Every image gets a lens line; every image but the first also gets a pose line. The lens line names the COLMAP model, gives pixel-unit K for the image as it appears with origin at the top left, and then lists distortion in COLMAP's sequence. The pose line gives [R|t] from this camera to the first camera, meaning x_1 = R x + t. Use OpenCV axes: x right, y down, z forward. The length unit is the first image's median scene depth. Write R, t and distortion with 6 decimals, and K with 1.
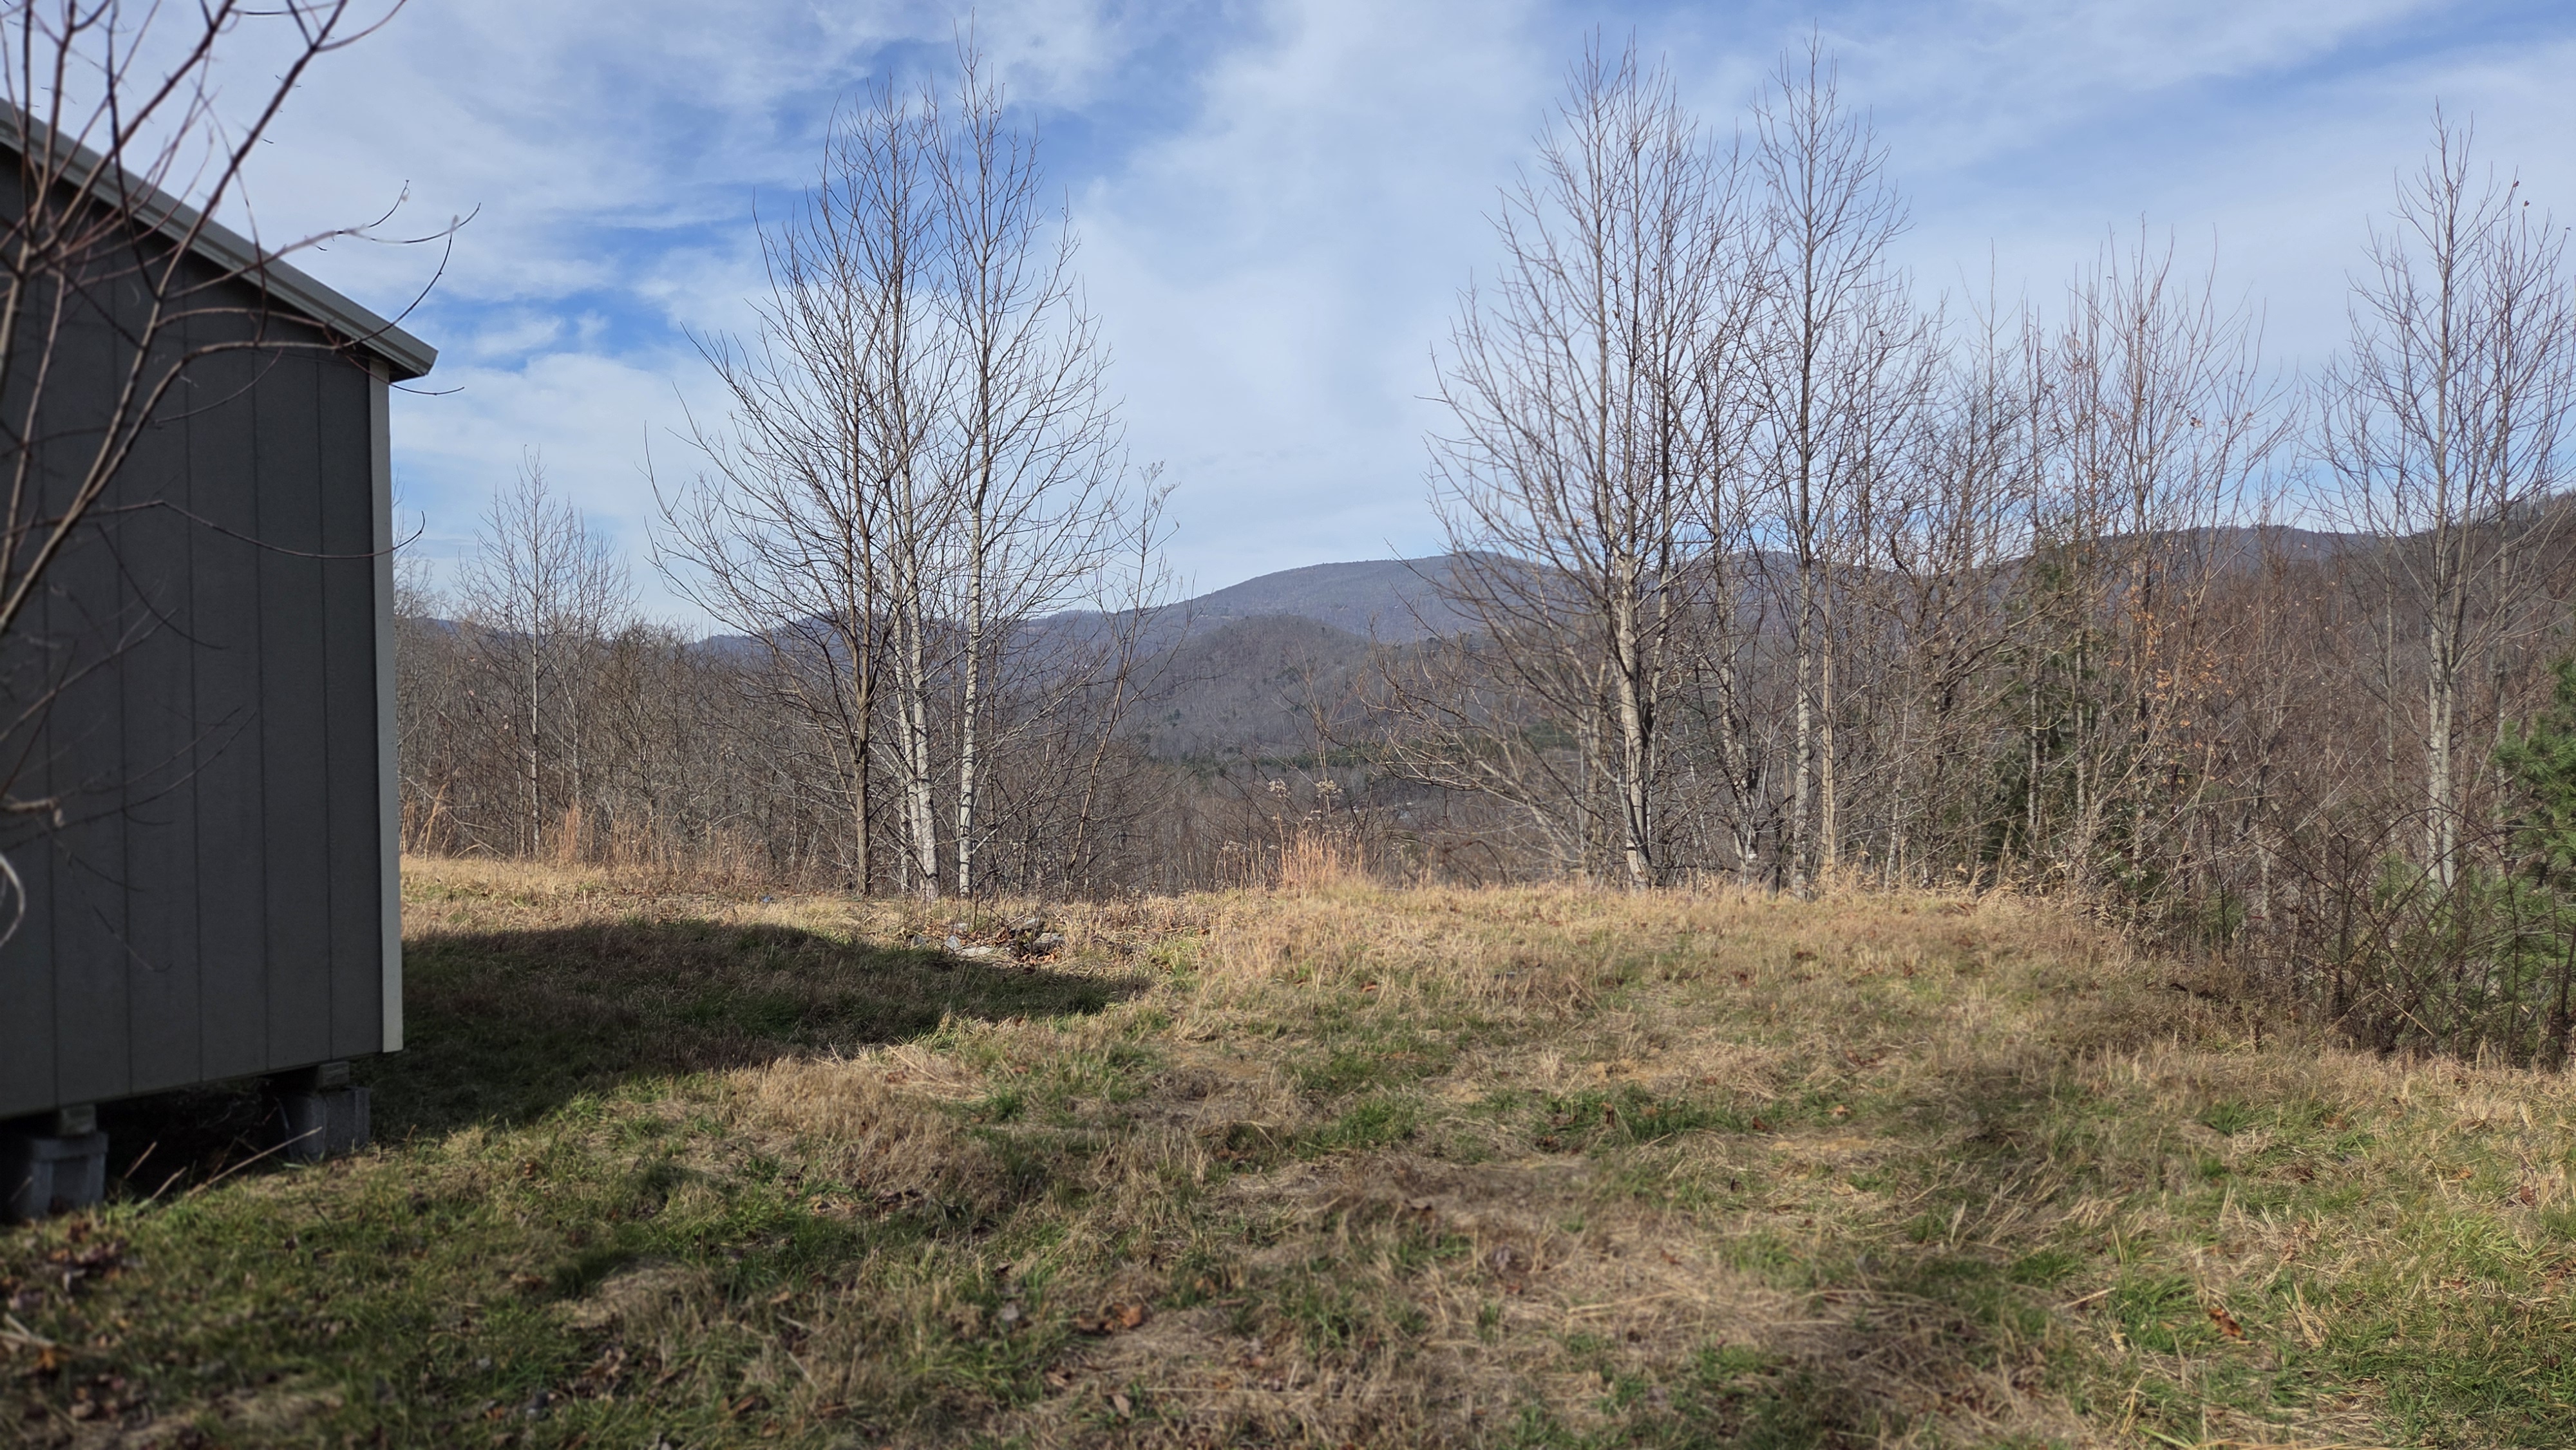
lens RADIAL K [[1615.0, 0, 1273.5], [0, 1615.0, 730.6], [0, 0, 1]] dist [0.006284, -0.002928]
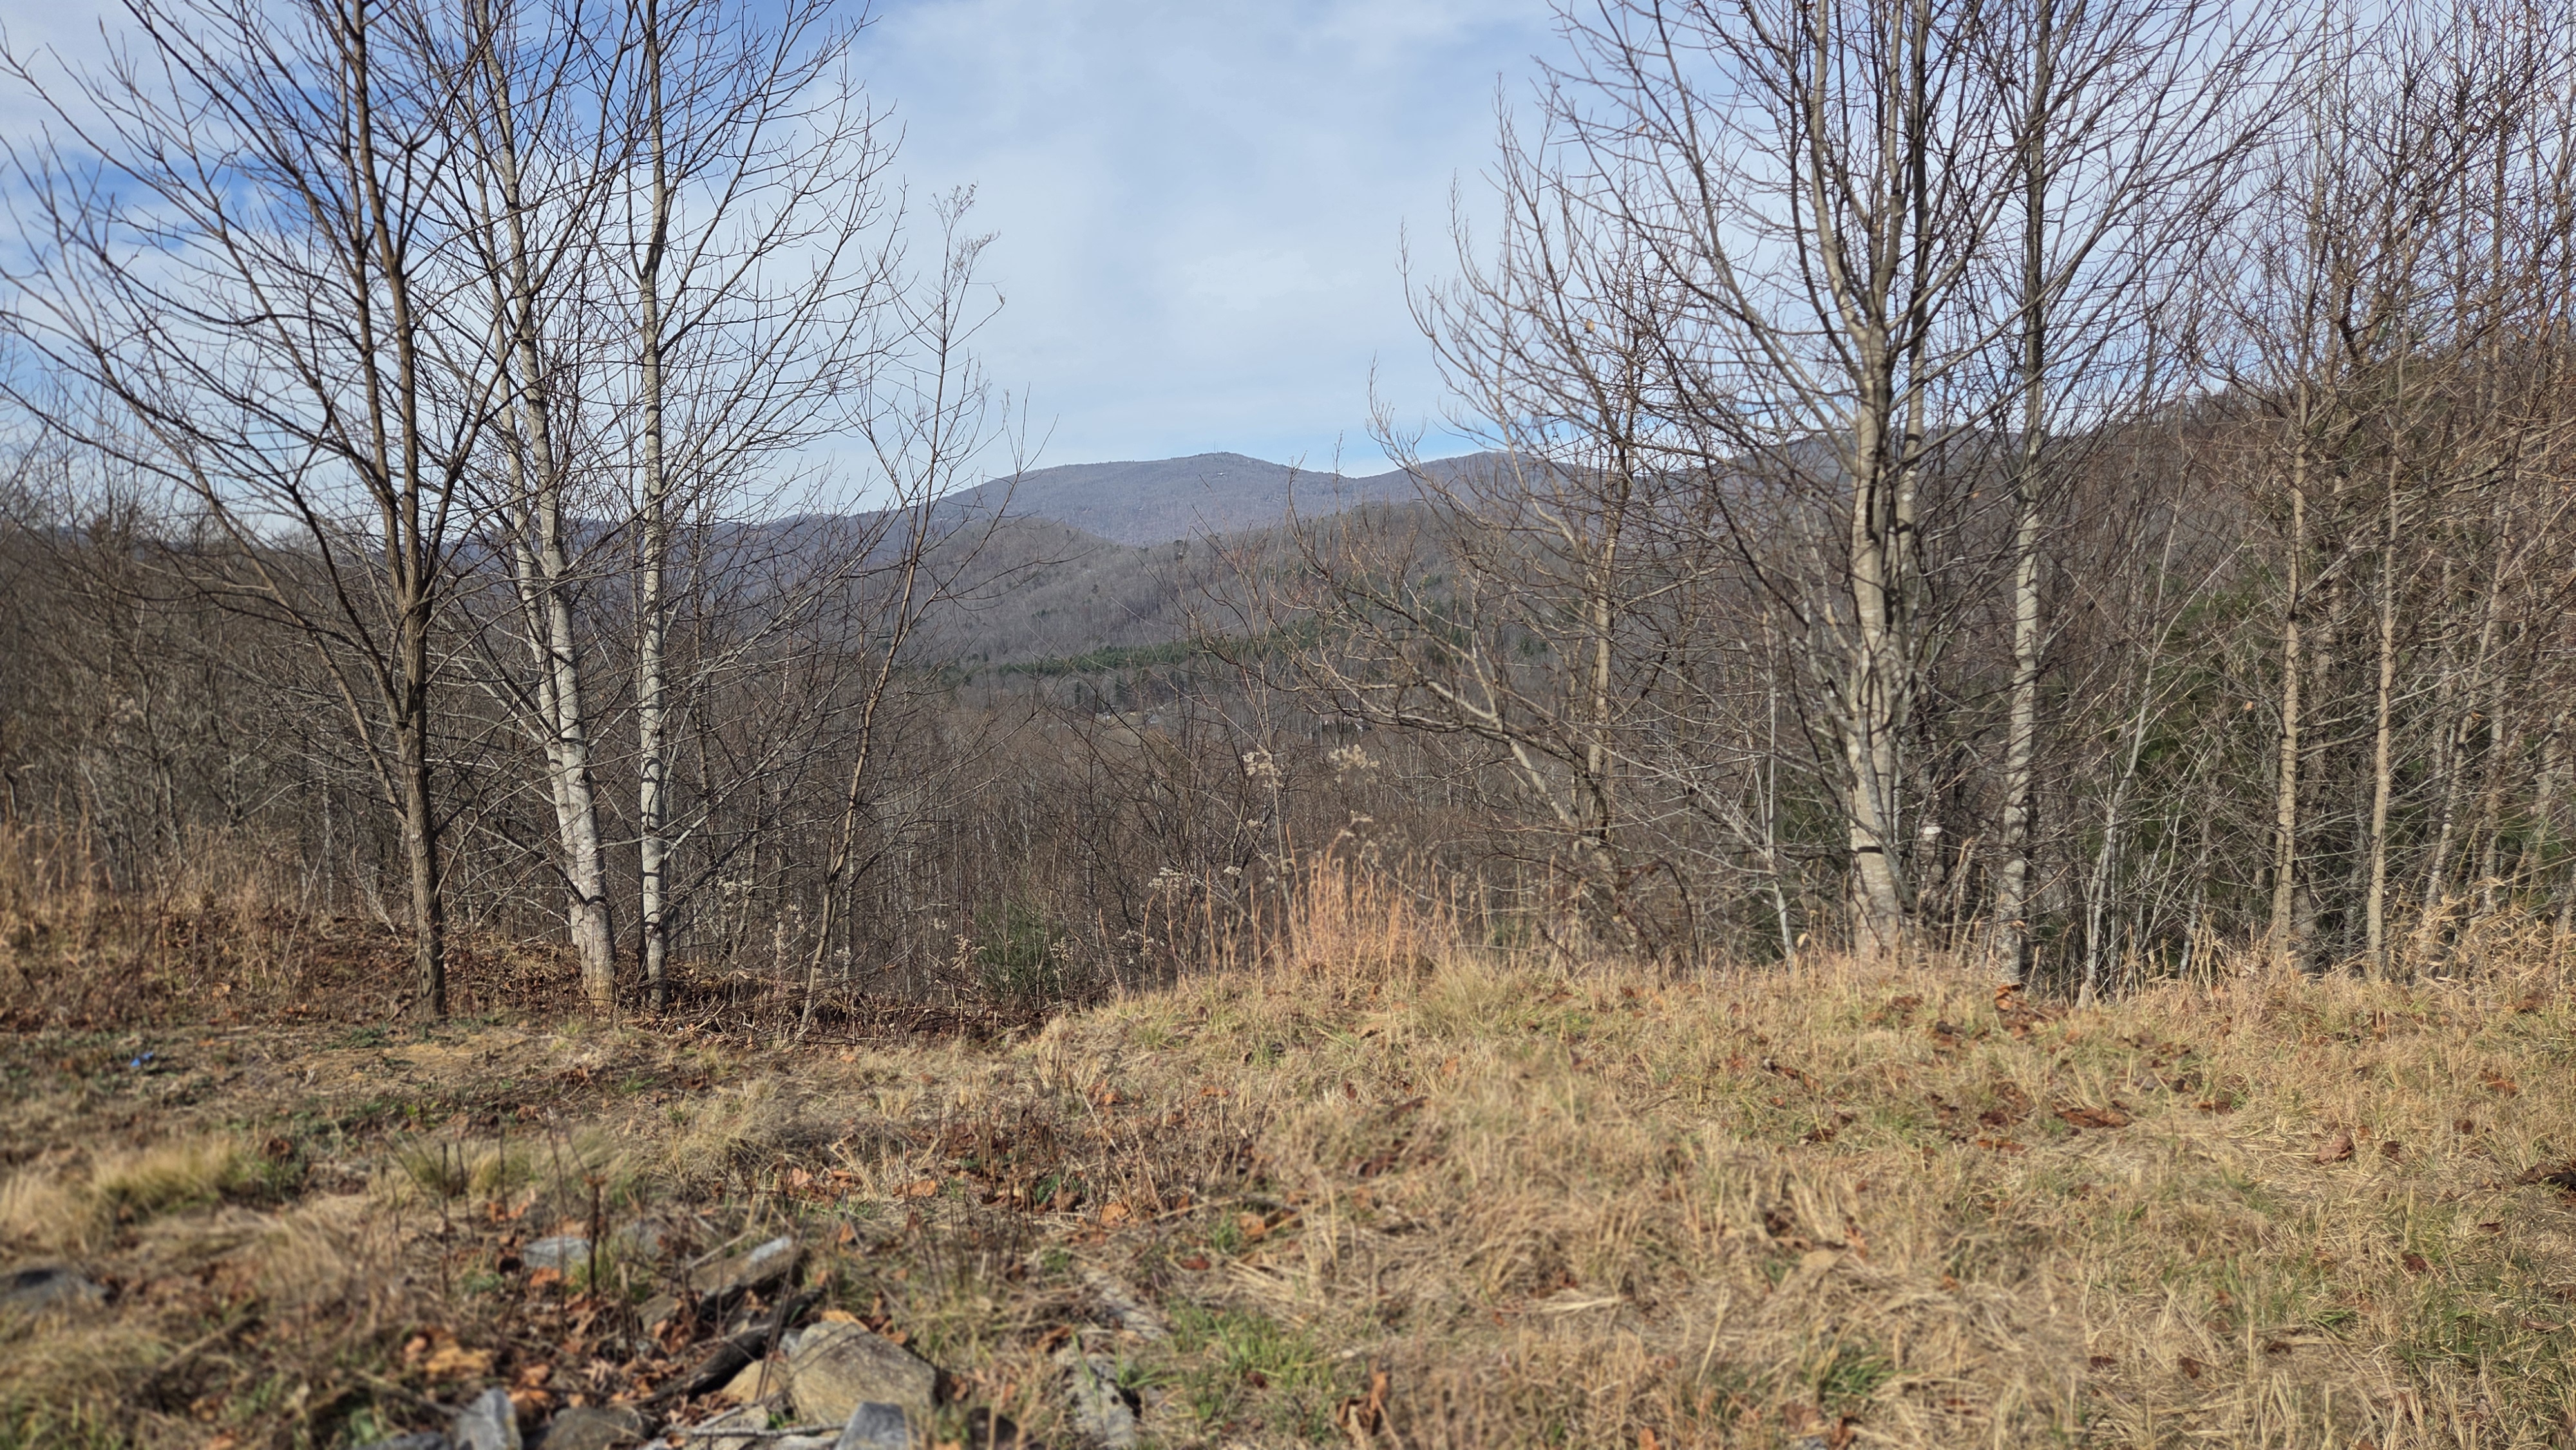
lens RADIAL K [[1615.0, 0, 1291.3], [0, 1615.0, 714.4], [0, 0, 1]] dist [0.006284, -0.002928]
pose [[0.985792, -0.030443, 0.165189, -0.054835], [0.022110, 0.998400, 0.052051, -0.003133], [-0.166510, -0.047659, 0.984887, 0.374195]]
